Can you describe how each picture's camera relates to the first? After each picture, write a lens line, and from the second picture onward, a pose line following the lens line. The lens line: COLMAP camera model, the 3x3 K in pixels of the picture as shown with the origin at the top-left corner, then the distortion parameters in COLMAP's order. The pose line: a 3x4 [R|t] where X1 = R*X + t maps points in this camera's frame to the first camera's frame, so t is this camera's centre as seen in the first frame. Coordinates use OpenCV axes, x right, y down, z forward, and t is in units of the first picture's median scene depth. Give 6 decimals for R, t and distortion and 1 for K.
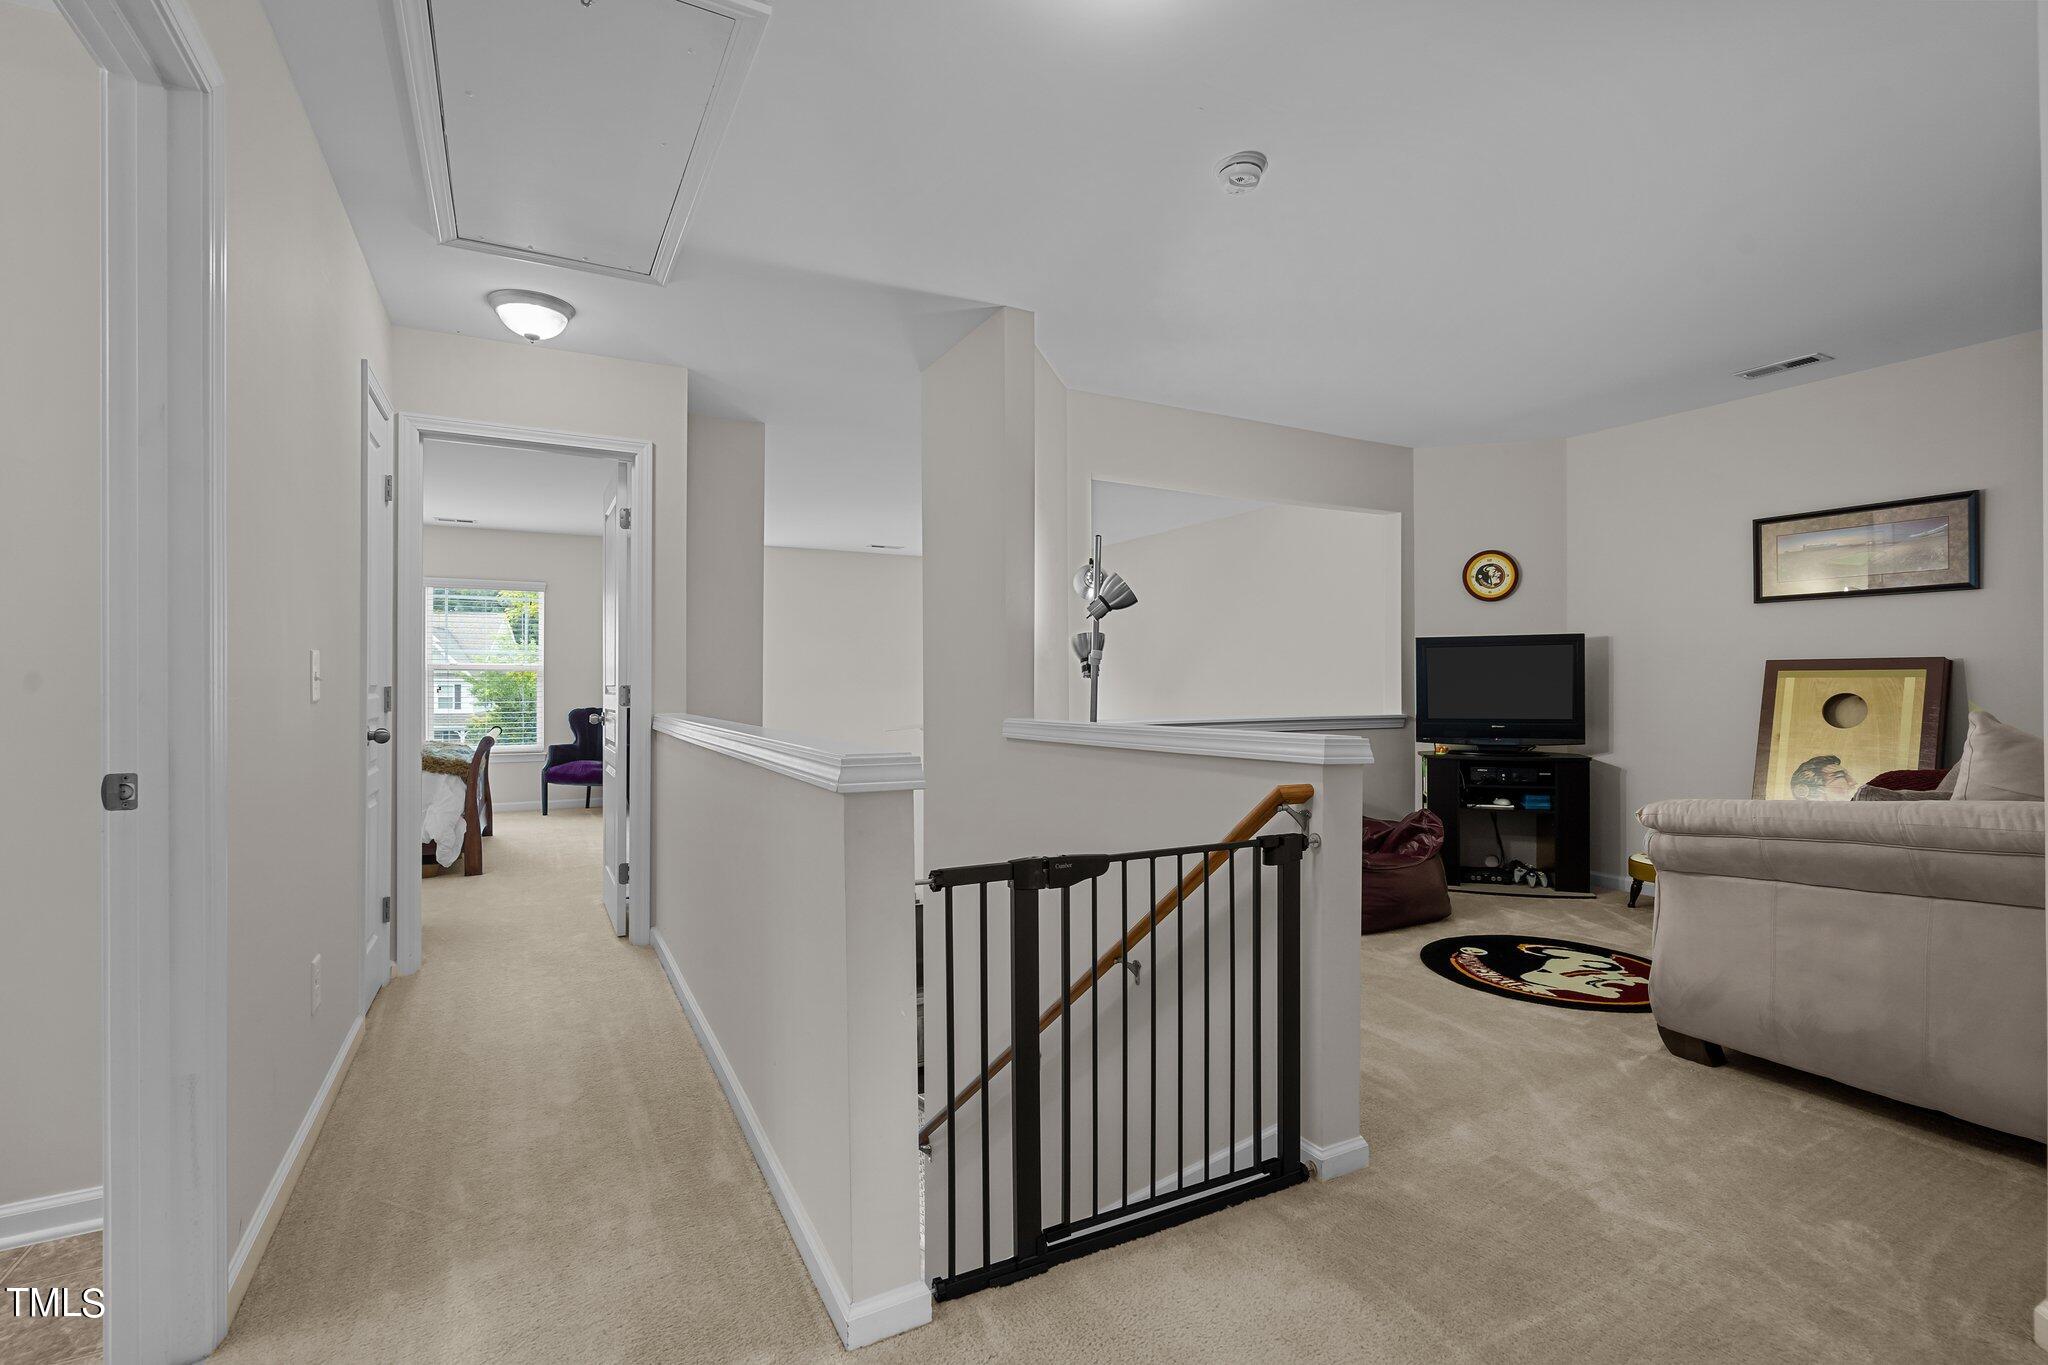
lens RADIAL K [[934.4, 0, 1017.9], [0, 934.4, 684.4], [0, 0, 1]] dist [-0.004994, 0.003339]
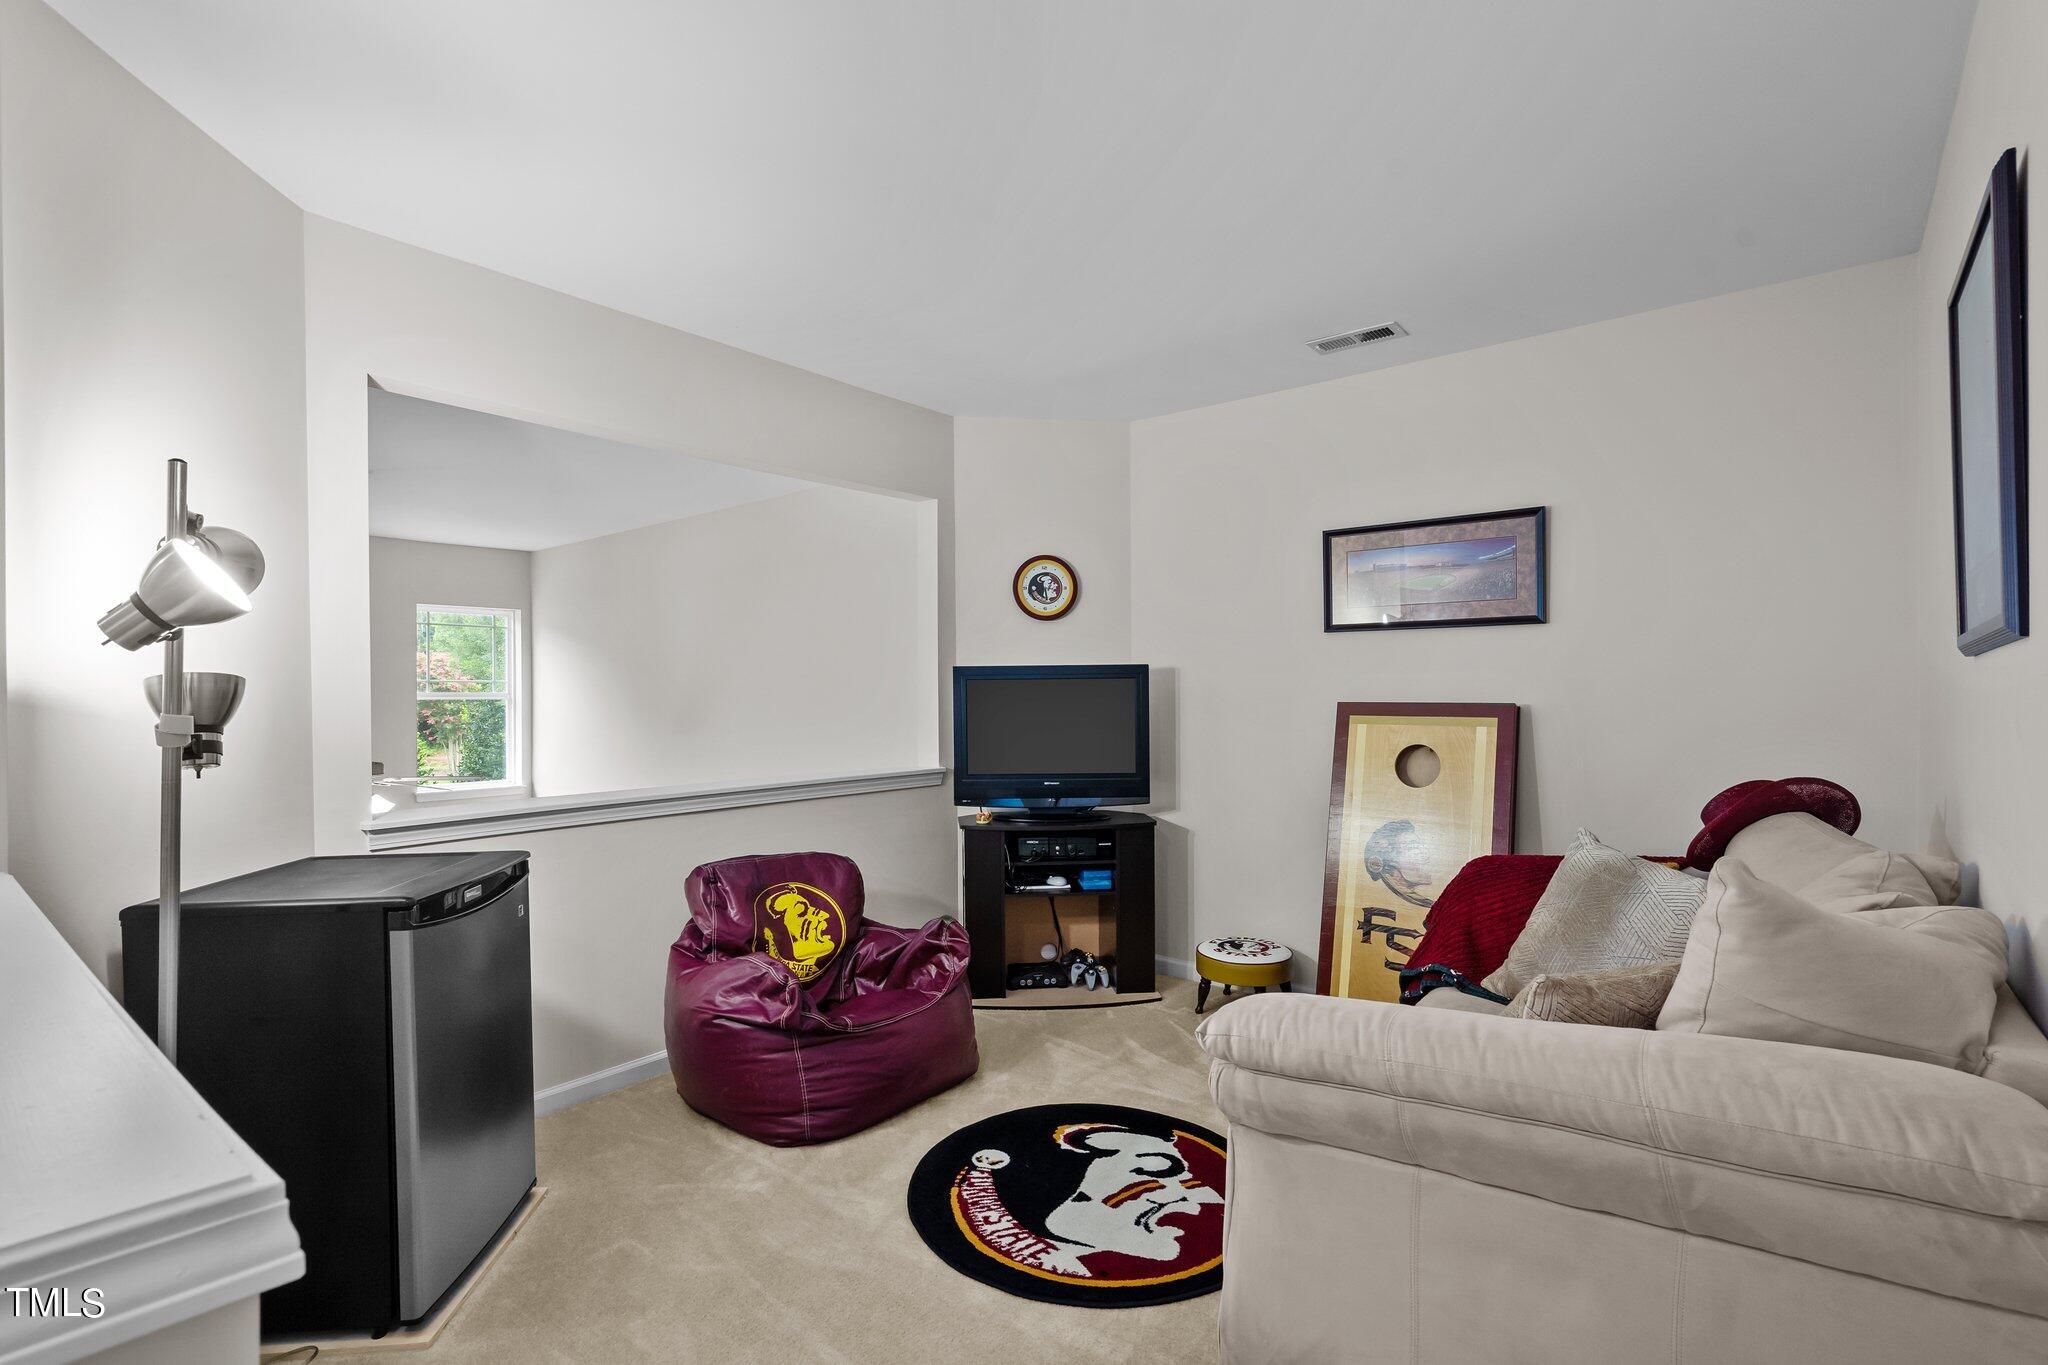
lens RADIAL K [[934.4, 0, 1030.2], [0, 934.4, 692.1], [0, 0, 1]] dist [-0.004994, 0.003339]
pose [[0.922285, -0.003955, 0.386491, 0.237020], [0.003580, 0.999992, 0.001690, -0.037592], [-0.386495, -0.000176, 0.922292, 0.349656]]
